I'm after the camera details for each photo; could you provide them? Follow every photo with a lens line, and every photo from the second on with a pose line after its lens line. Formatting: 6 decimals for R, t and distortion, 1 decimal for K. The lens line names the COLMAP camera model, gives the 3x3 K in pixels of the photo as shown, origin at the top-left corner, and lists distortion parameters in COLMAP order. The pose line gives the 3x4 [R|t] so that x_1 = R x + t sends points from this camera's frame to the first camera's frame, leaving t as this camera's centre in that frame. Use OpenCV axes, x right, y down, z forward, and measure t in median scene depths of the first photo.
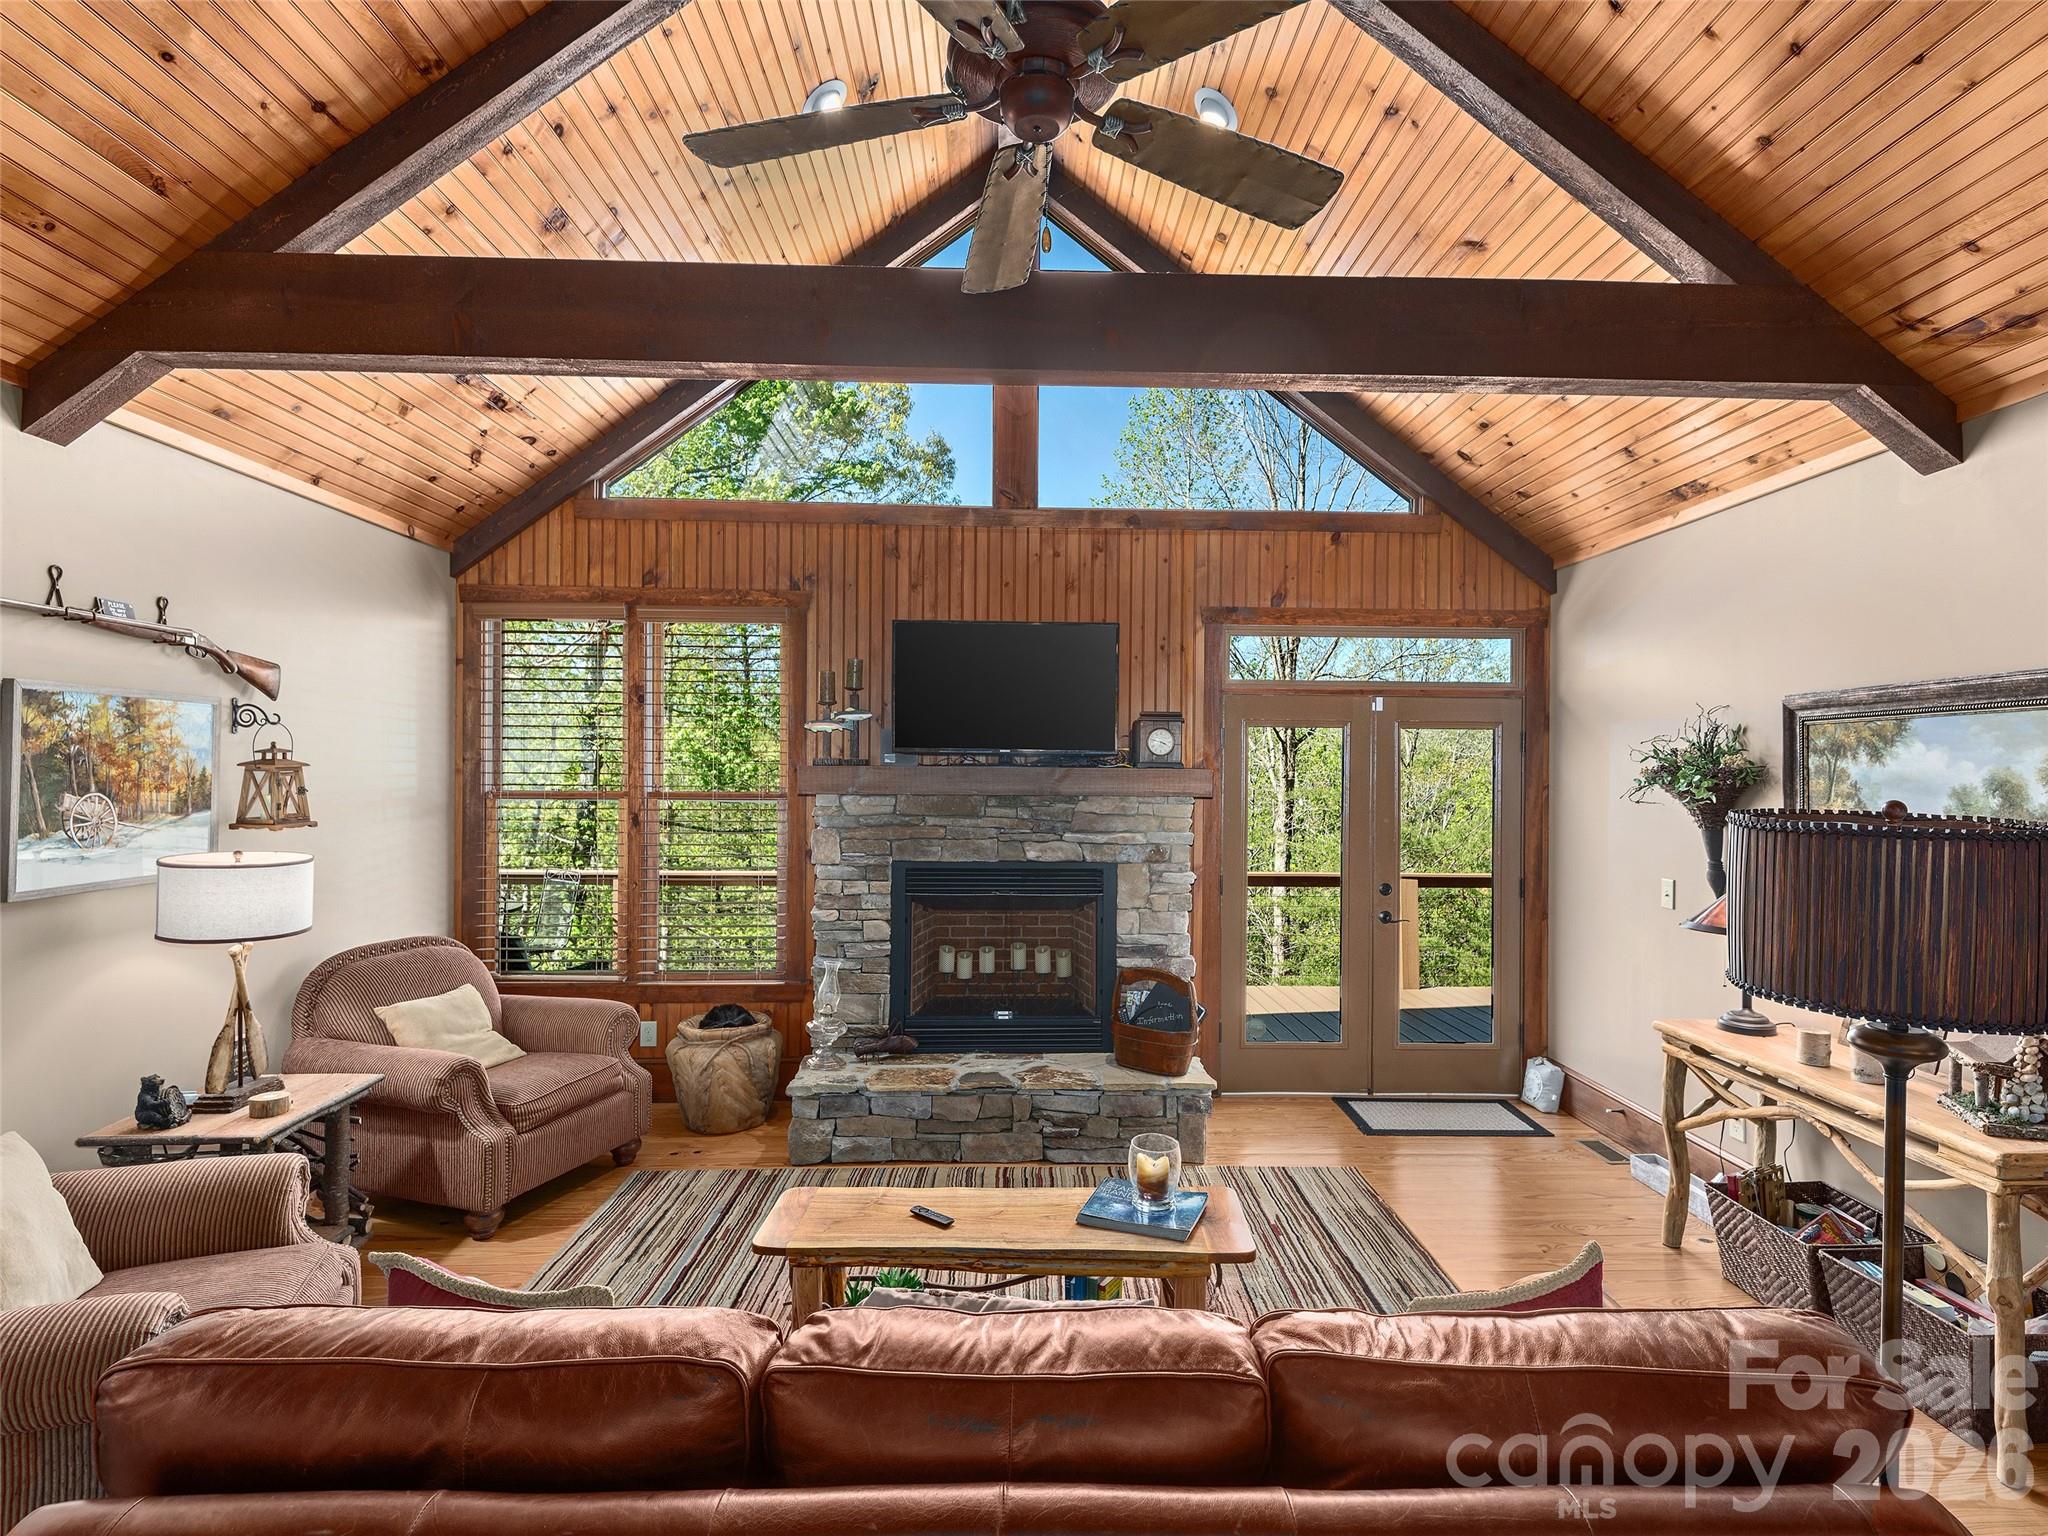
lens RADIAL K [[1039.3, 0, 1044.7], [0, 1039.3, 769.4], [0, 0, 1]] dist [0.034624, -0.026257]
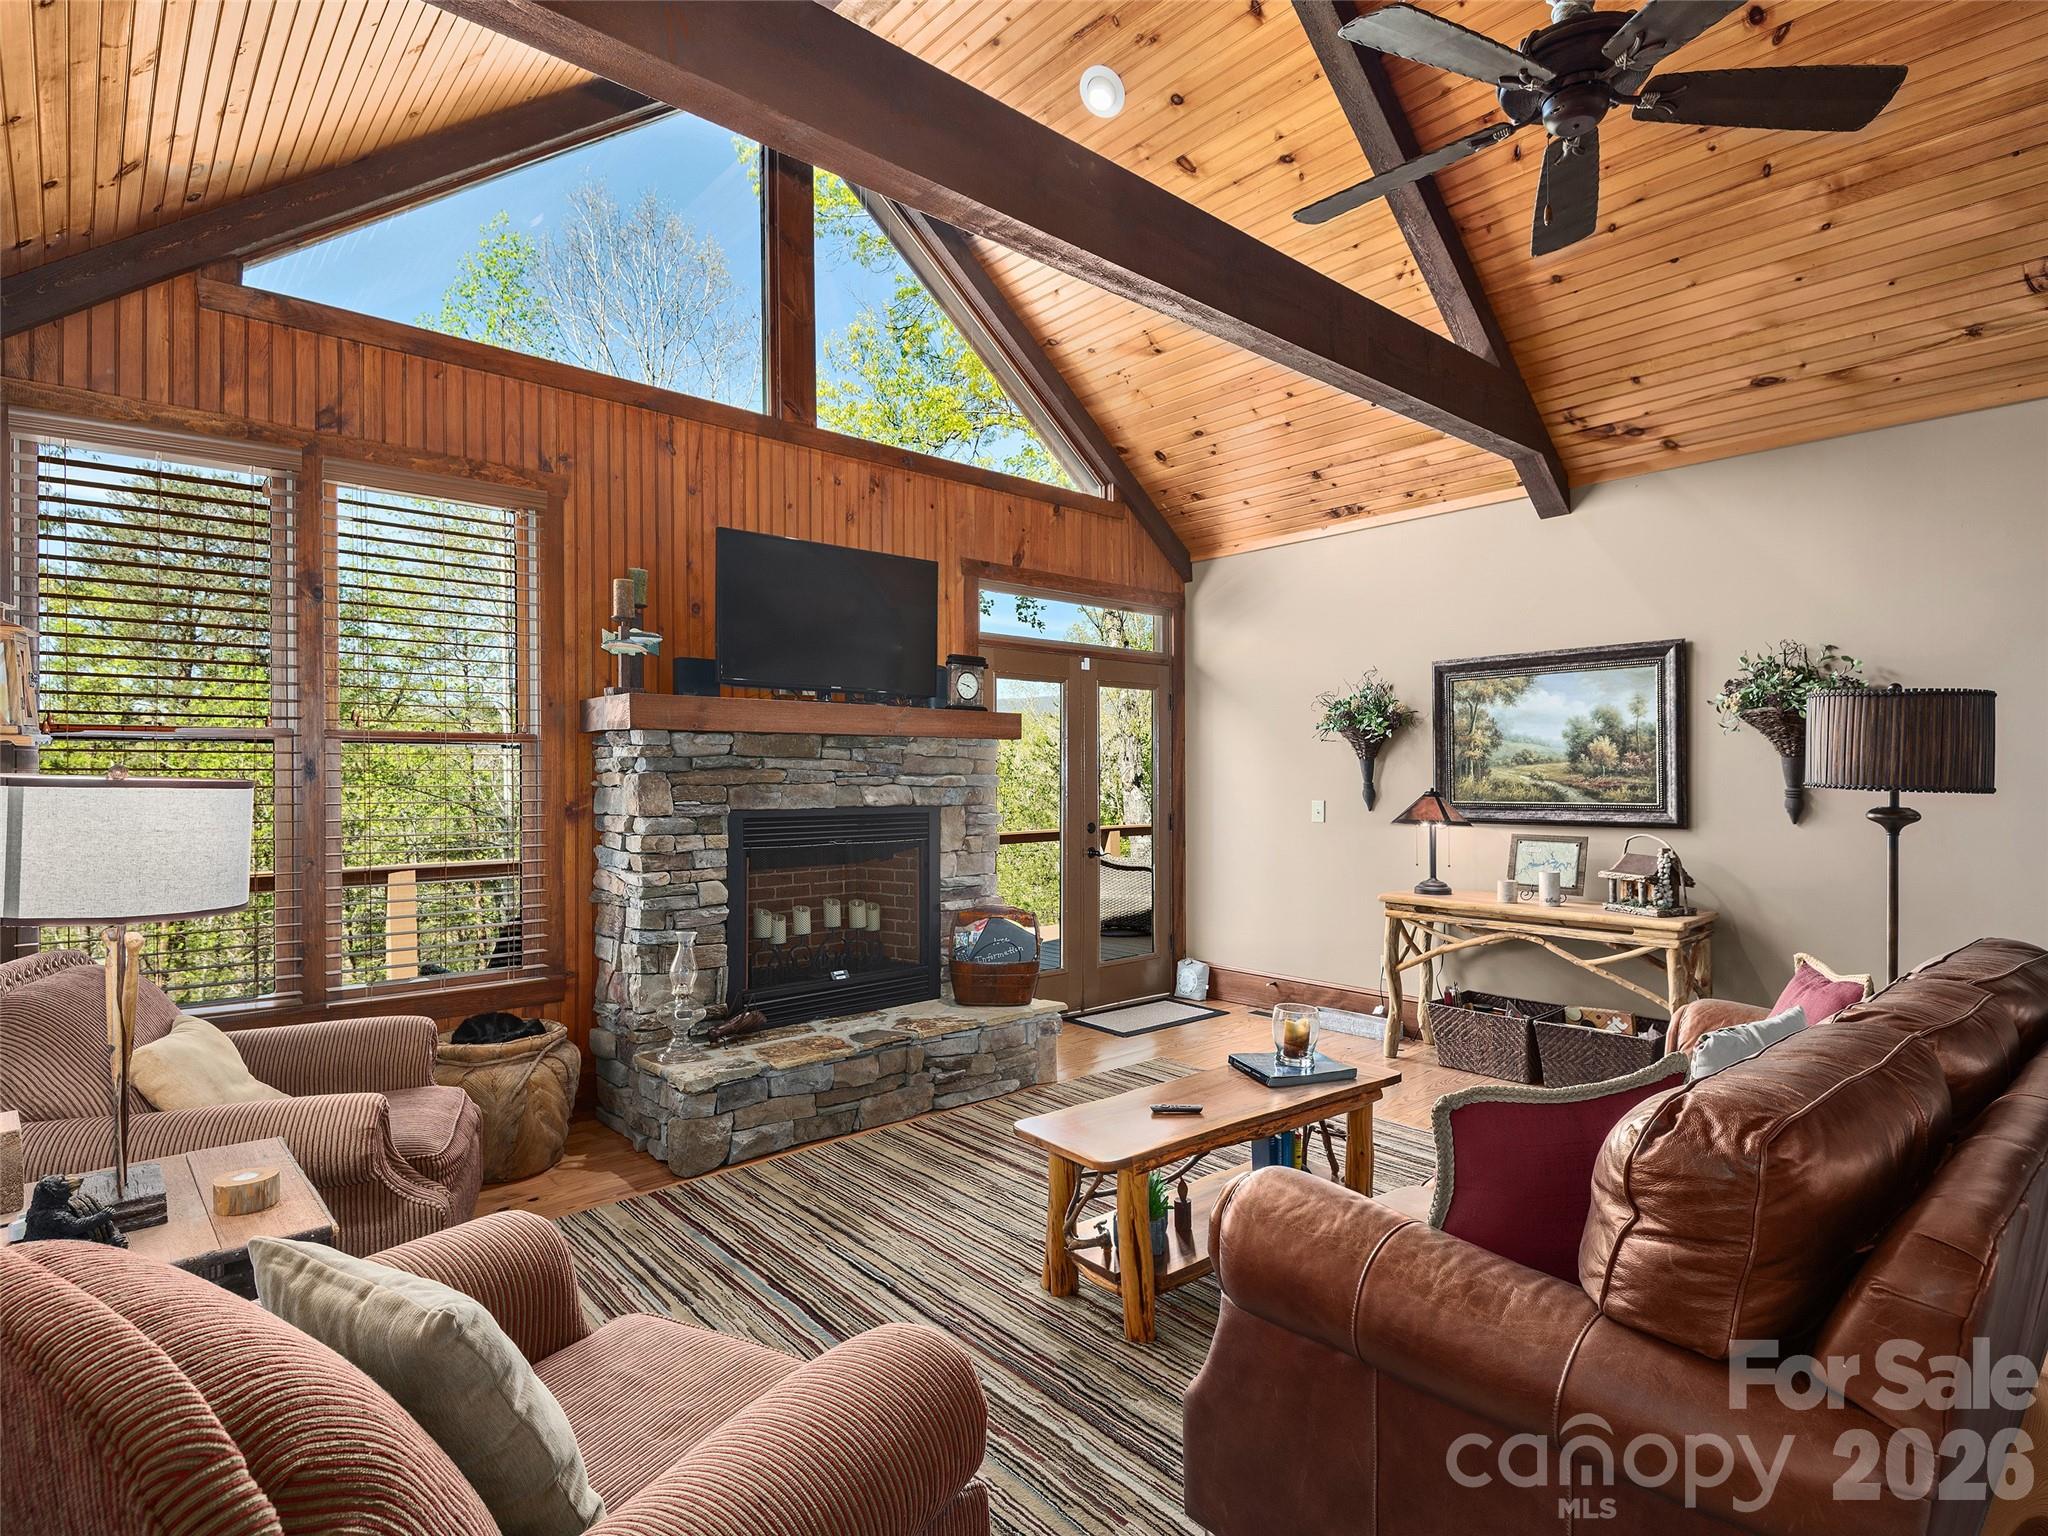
lens RADIAL K [[1064.0, 0, 1025.1], [0, 1064.0, 779.1], [0, 0, 1]] dist [0.032106, -0.031088]
pose [[0.773079, -0.012164, 0.634193, -0.509347], [0.008118, 0.999924, 0.009283, 0.056018], [-0.634258, -0.002029, 0.773119, 0.170282]]
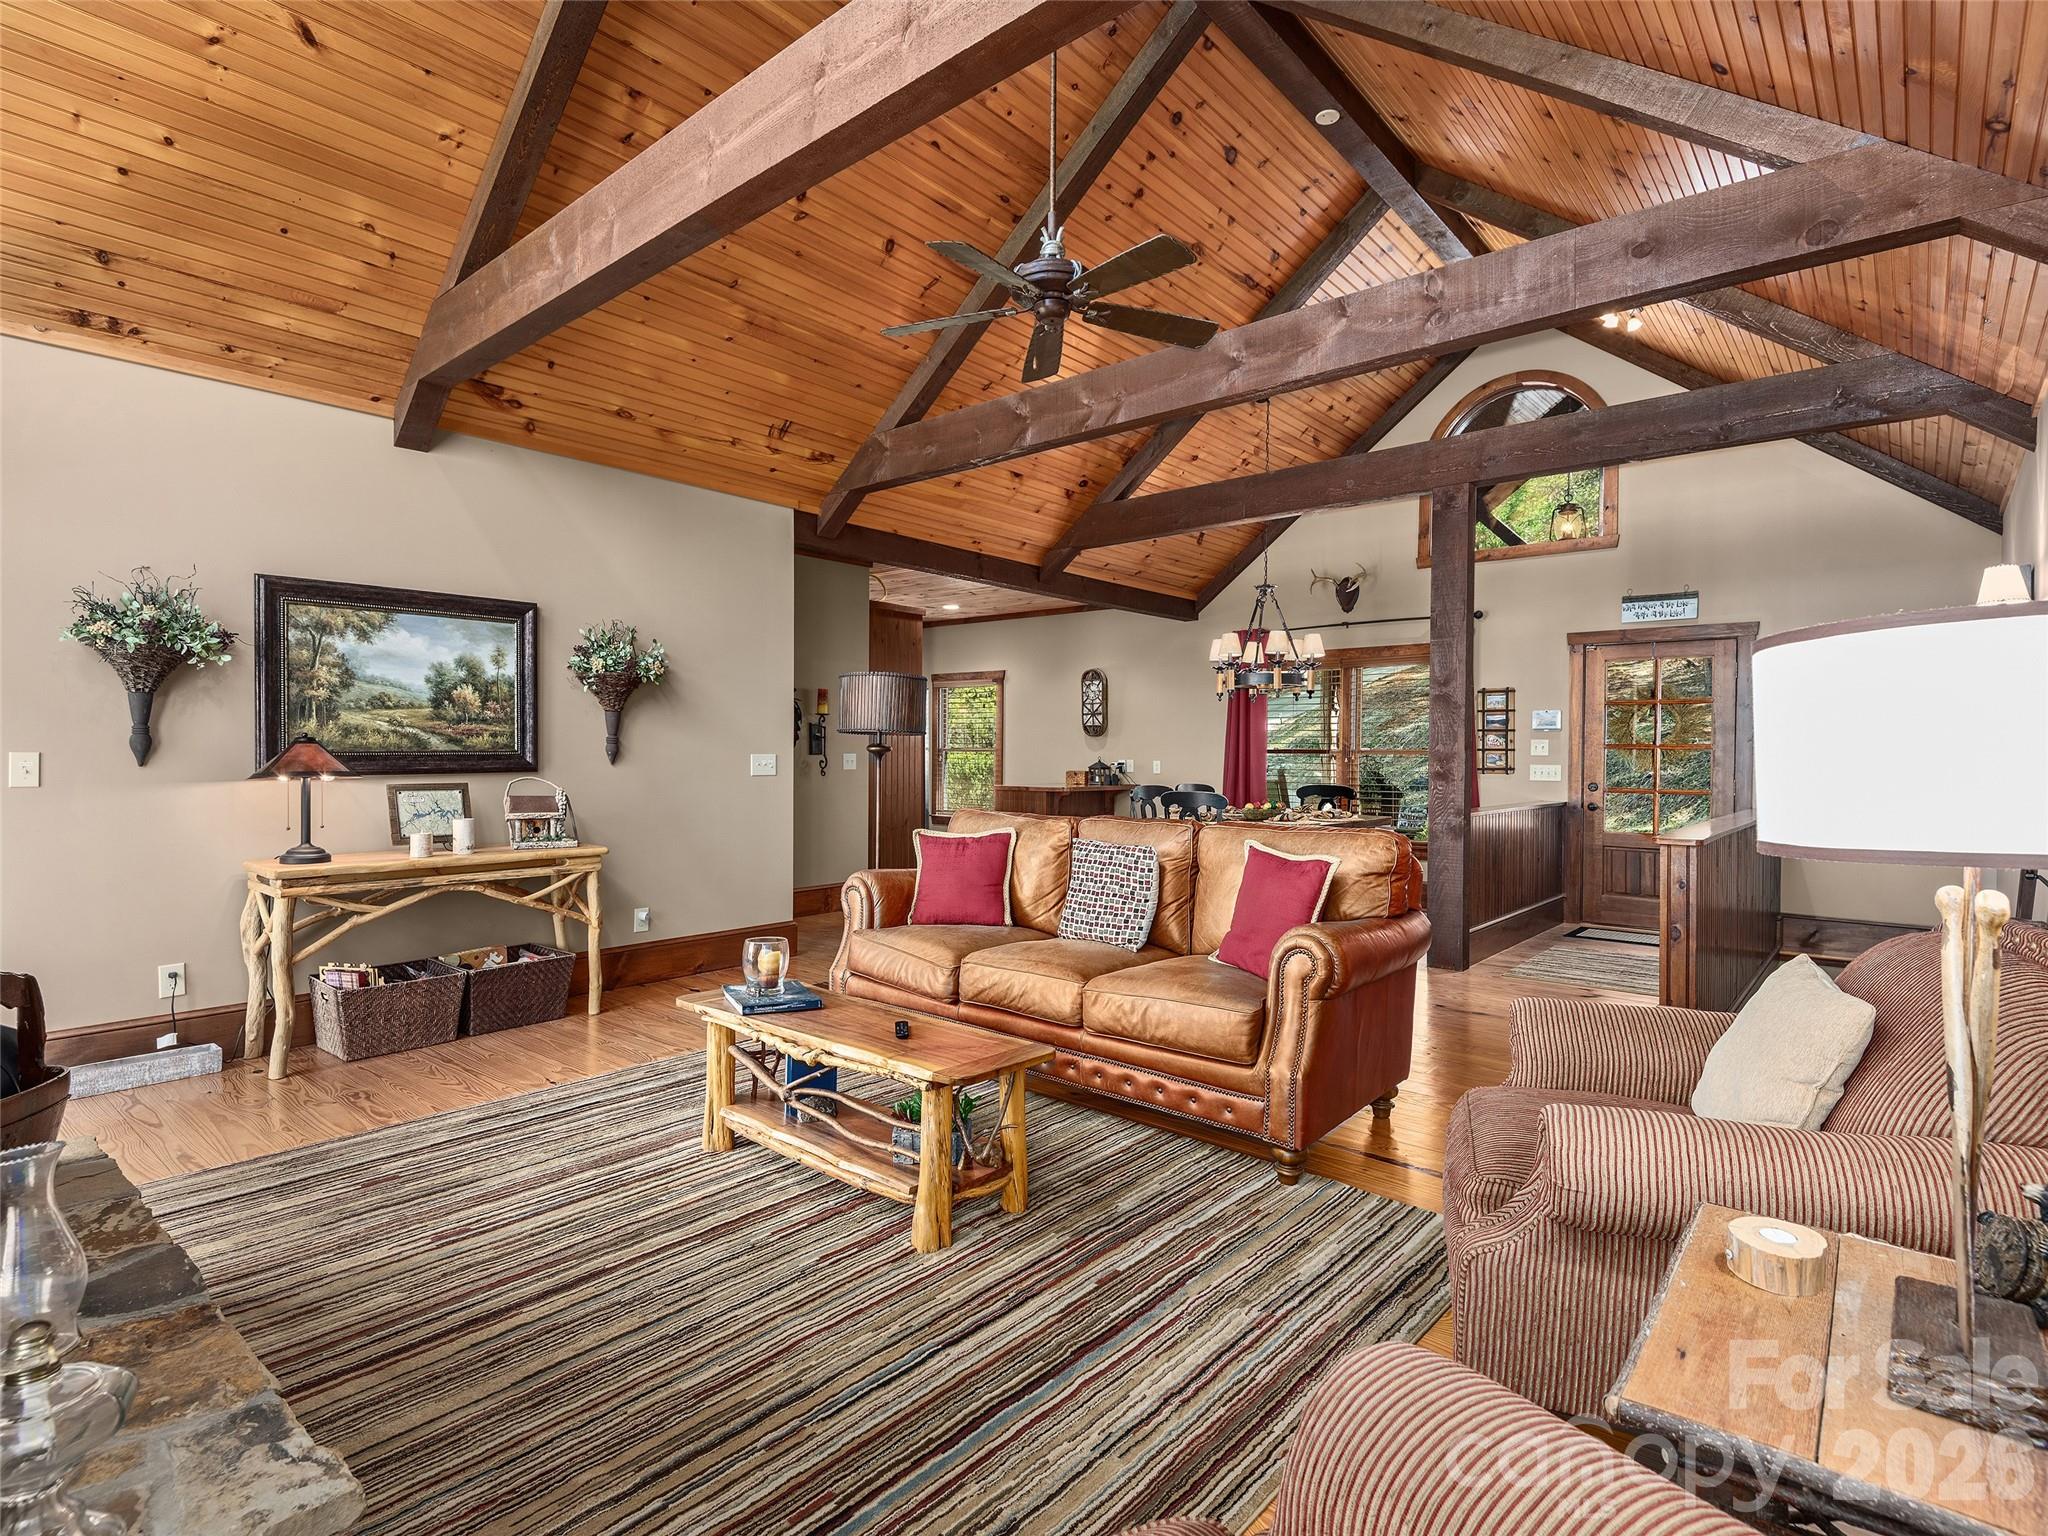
lens RADIAL K [[1031.2, 0, 1018.4], [0, 1031.2, 764.3], [0, 0, 1]] dist [0.033612, -0.025123]
pose [[-0.728952, -0.023064, 0.684177, -0.522157], [-0.012217, 0.999711, 0.020684, 0.079233], [-0.684456, 0.006719, -0.729023, 0.971879]]
